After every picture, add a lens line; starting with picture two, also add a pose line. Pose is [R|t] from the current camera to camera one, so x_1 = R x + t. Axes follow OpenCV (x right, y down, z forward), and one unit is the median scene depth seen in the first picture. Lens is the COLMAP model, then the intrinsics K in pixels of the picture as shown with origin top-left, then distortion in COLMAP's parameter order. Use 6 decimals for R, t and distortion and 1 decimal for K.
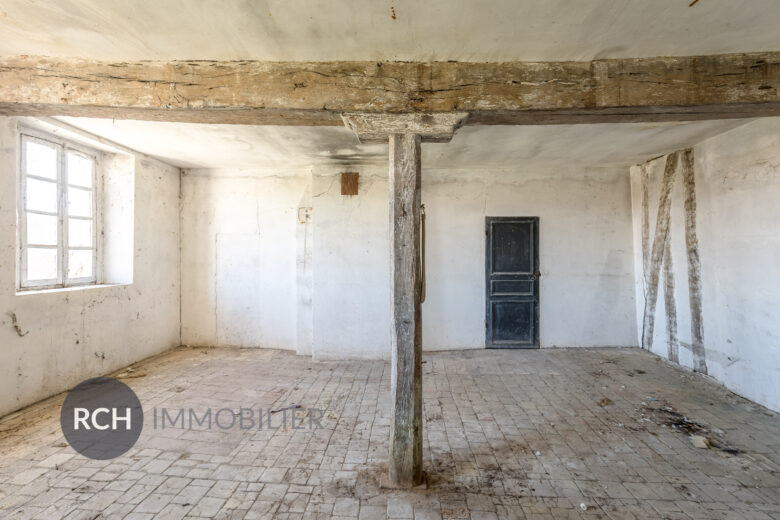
lens RADIAL K [[341.8, 0, 390.2], [0, 341.8, 254.7], [0, 0, 1]] dist [-0.000547, -0.000068]
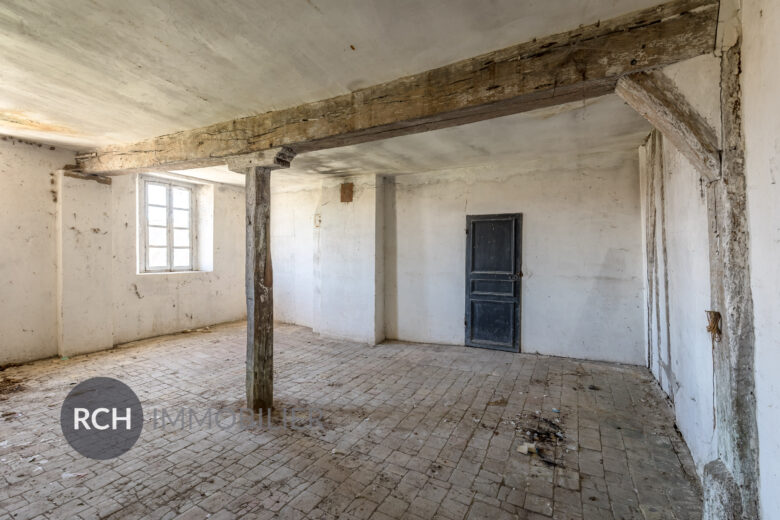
lens RADIAL K [[351.7, 0, 390.0], [0, 351.7, 260.0], [0, 0, 1]] dist [-0.000236, -0.000027]
pose [[0.897344, 0.014468, -0.441095, 0.648162], [-0.005887, 0.999766, 0.020817, -0.000785], [0.441293, -0.016083, 0.897219, -0.035257]]
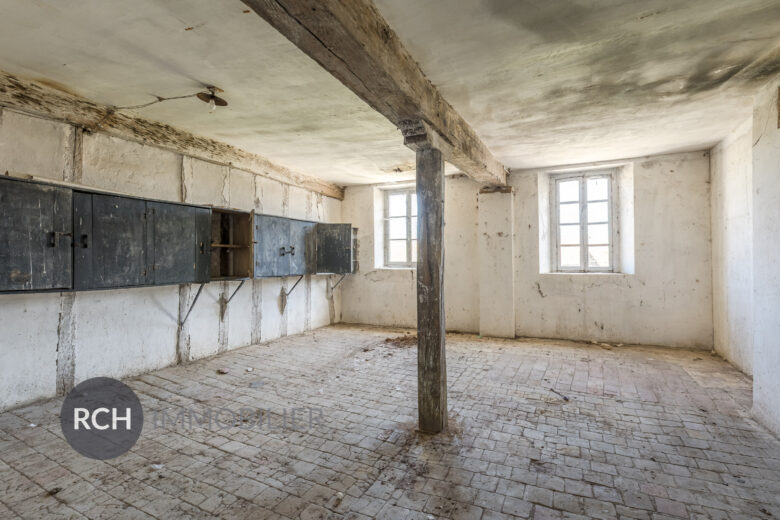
lens RADIAL K [[360.9, 0, 390.0], [0, 360.9, 260.0], [0, 0, 1]] dist [-0.000547, 0.000027]
pose [[-0.395819, 0.006876, -0.918303, 0.723160], [0.014920, 0.999888, 0.001056, 0.024805], [0.918207, -0.013283, -0.395878, 0.766801]]
